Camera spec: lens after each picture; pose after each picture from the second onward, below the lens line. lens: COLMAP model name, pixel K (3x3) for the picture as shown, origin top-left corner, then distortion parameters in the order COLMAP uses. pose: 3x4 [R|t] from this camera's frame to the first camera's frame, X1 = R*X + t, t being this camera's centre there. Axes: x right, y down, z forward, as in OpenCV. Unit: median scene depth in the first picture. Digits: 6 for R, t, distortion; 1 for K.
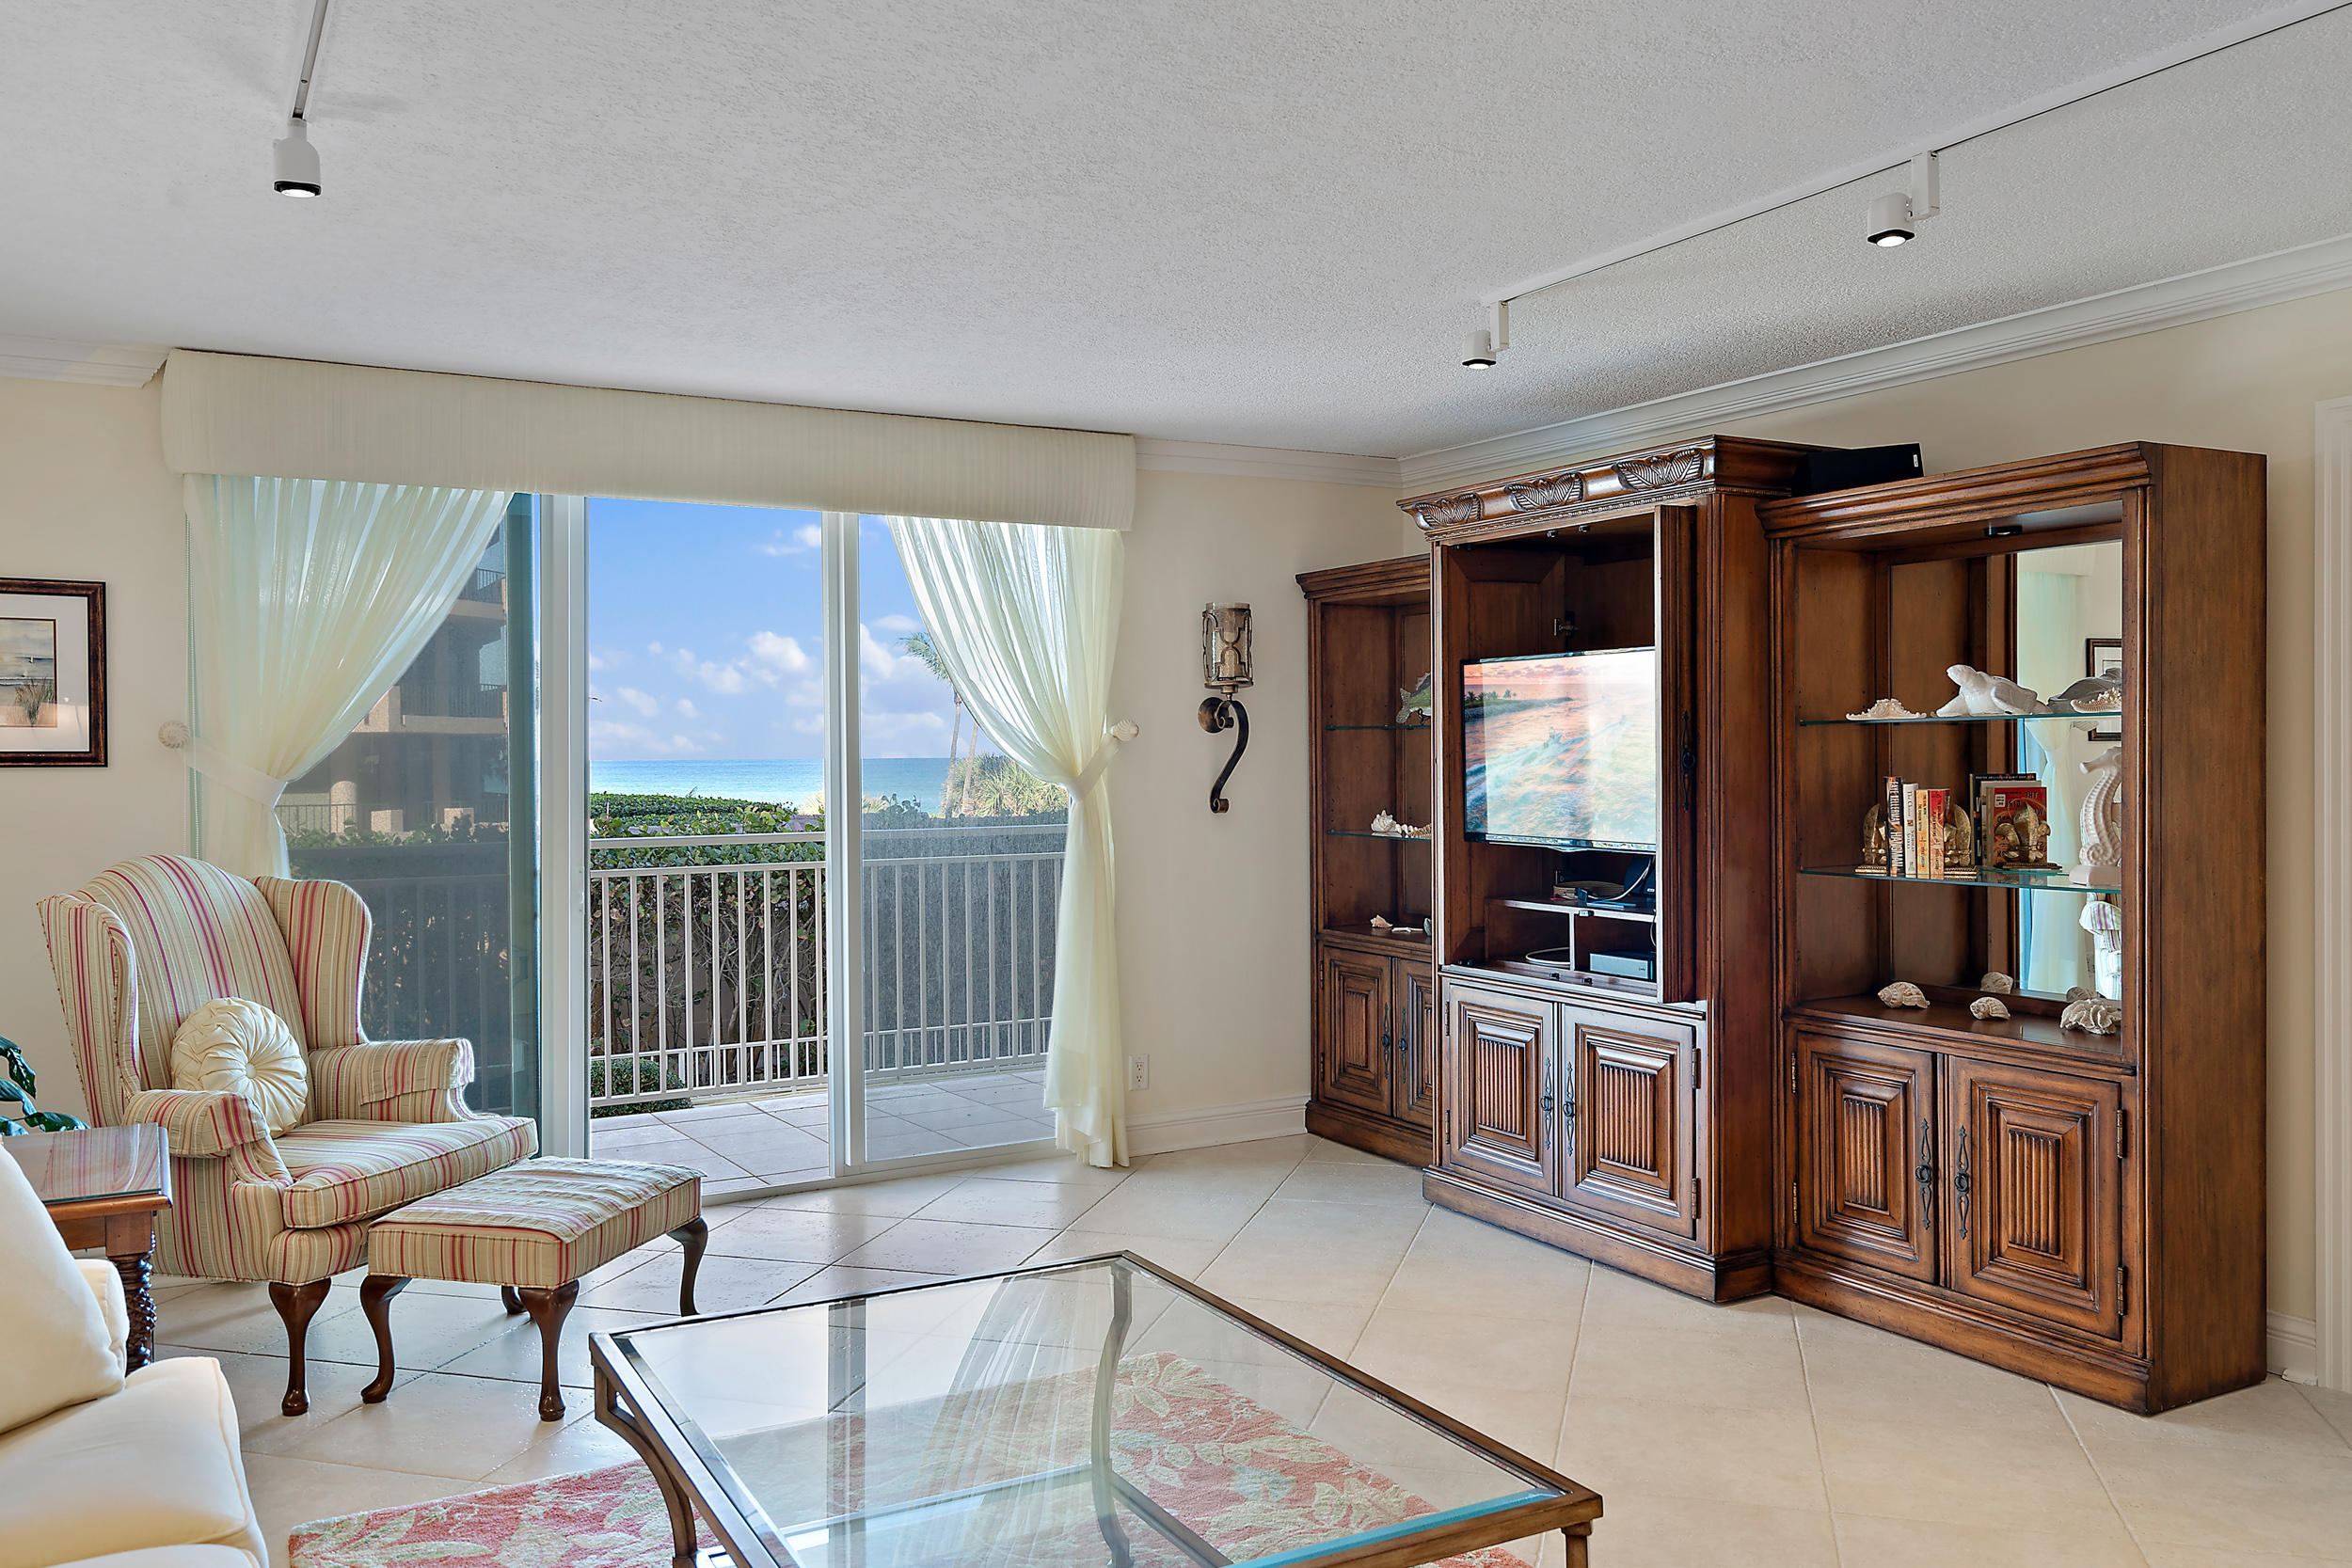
lens RADIAL K [[1816.8, 0, 1174.7], [0, 1816.8, 772.9], [0, 0, 1]] dist [0.007798, -0.006201]
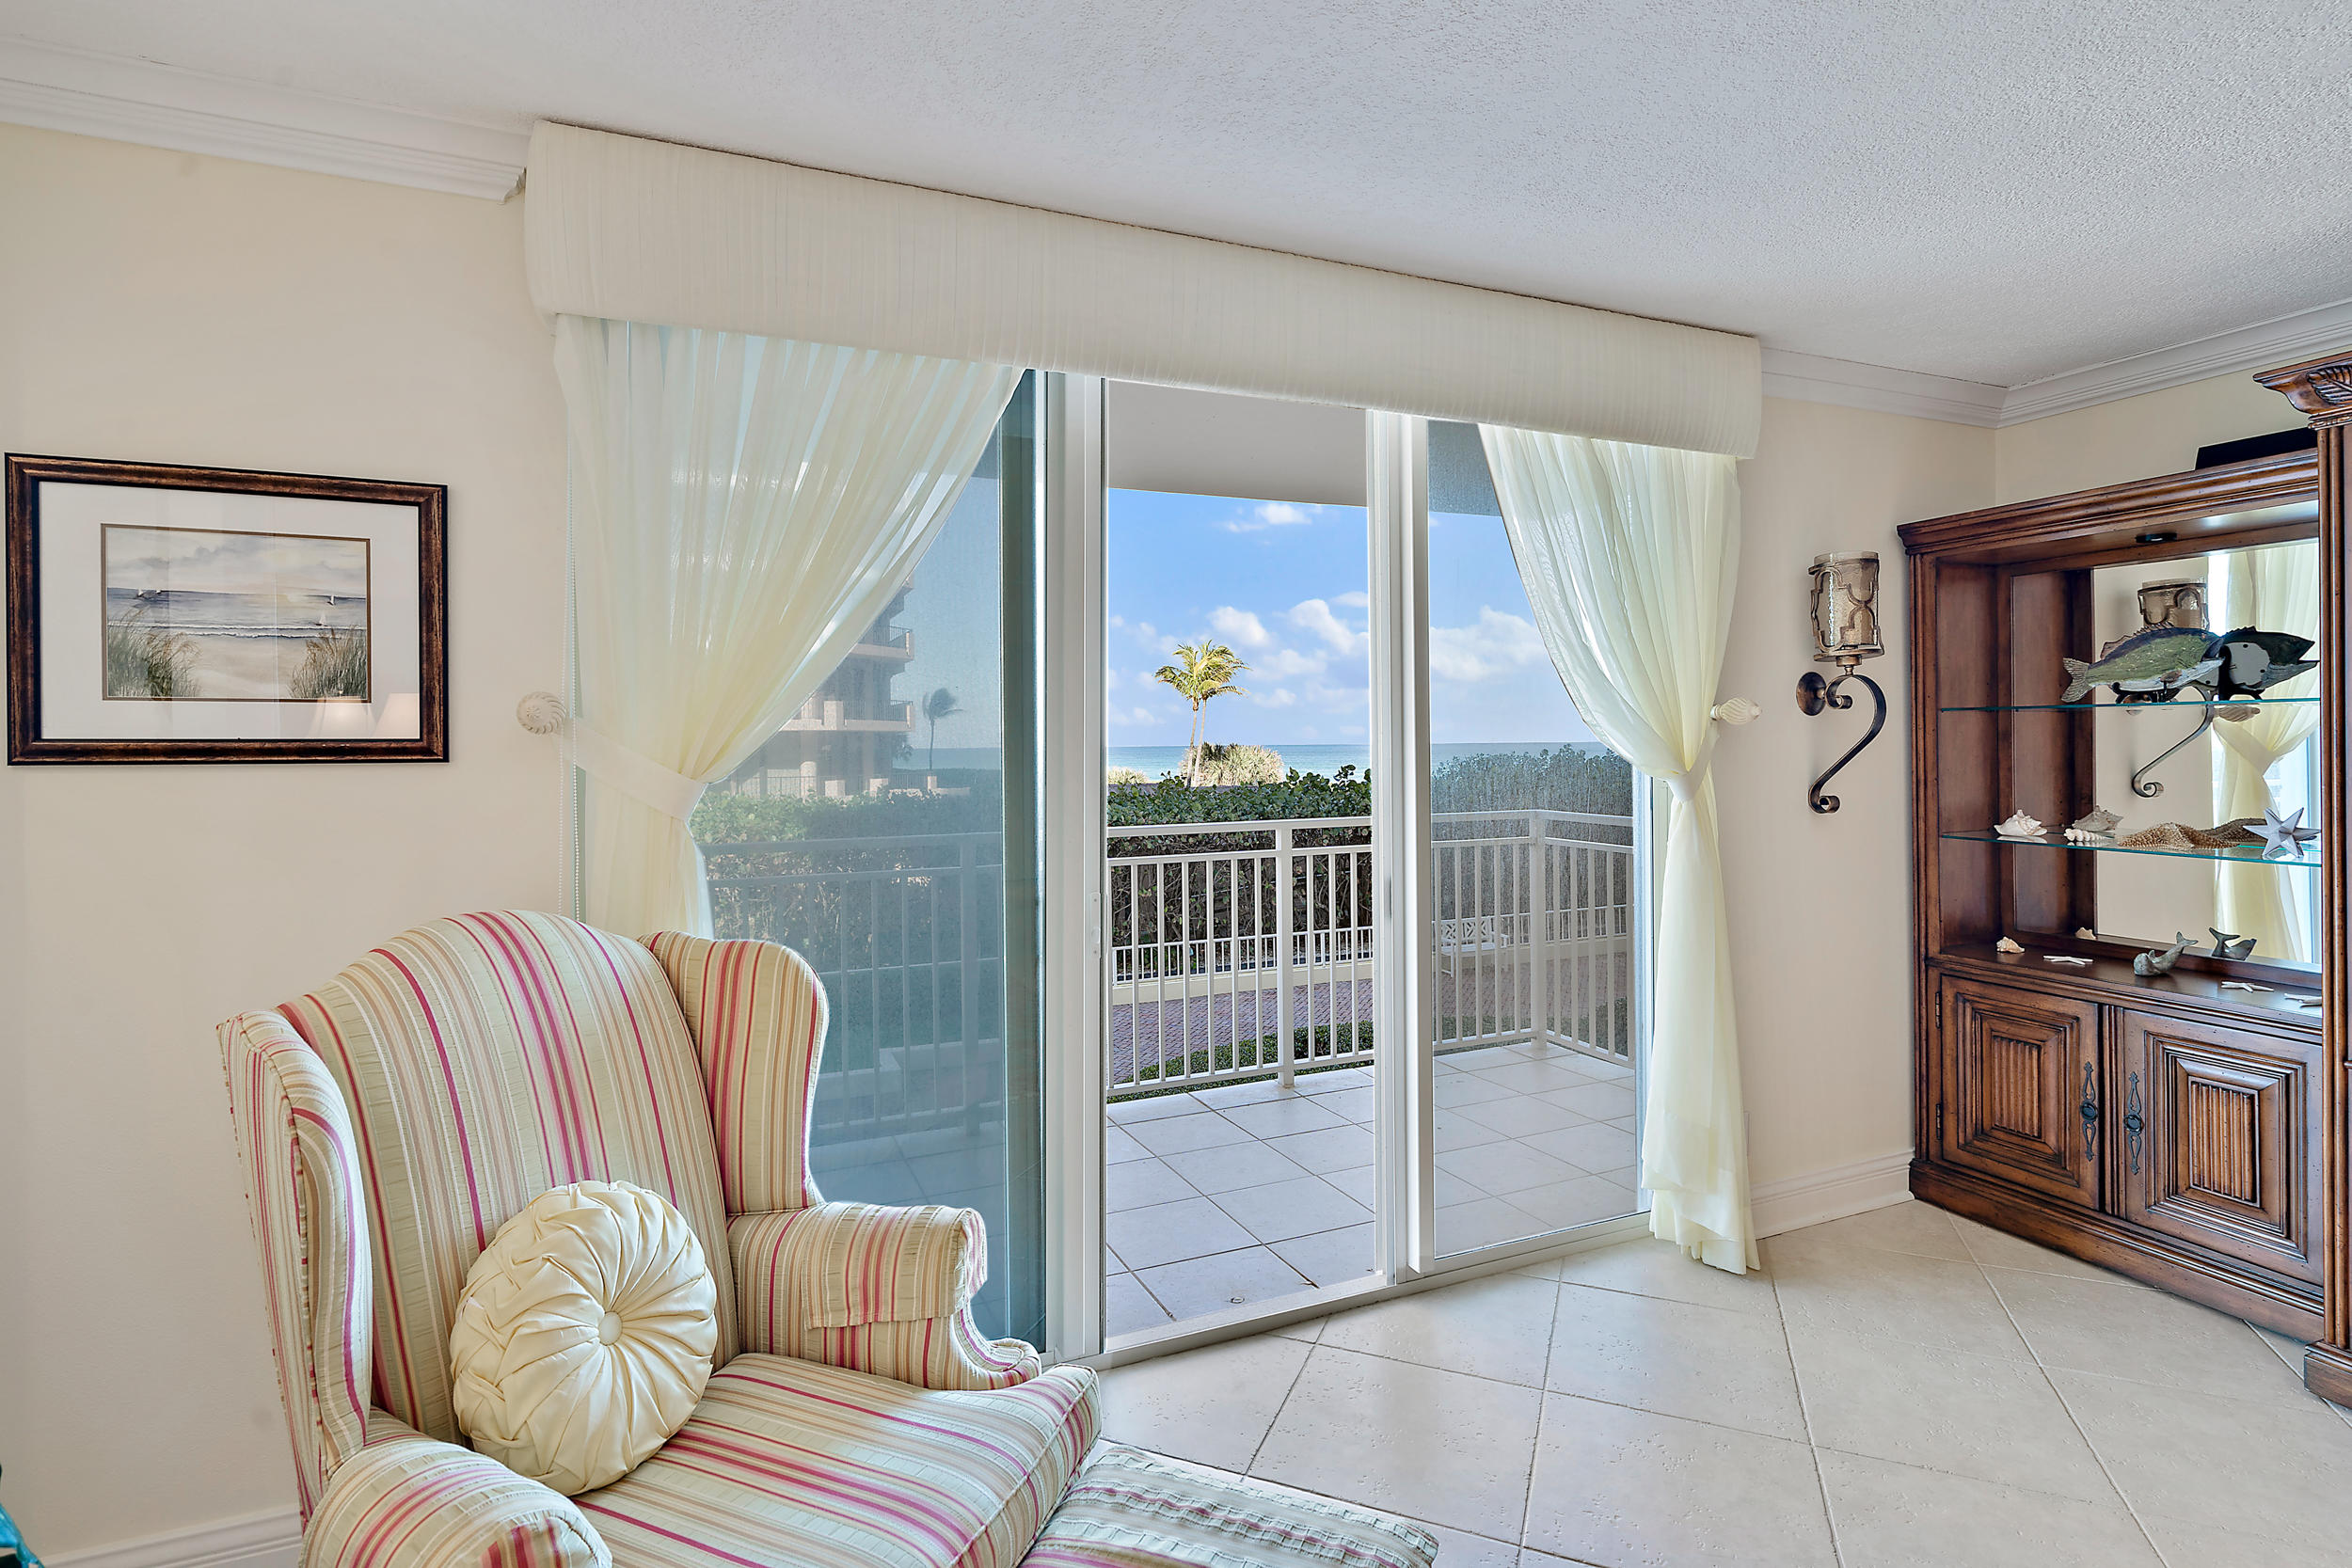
lens RADIAL K [[1187.8, 0, 1216.0], [0, 1187.8, 736.7], [0, 0, 1]] dist [-0.002556, 0.000879]
pose [[0.995198, -0.002455, -0.097849, -0.203813], [0.000881, 0.999870, -0.016128, -0.004097], [0.097875, 0.015965, 0.995071, 0.460311]]
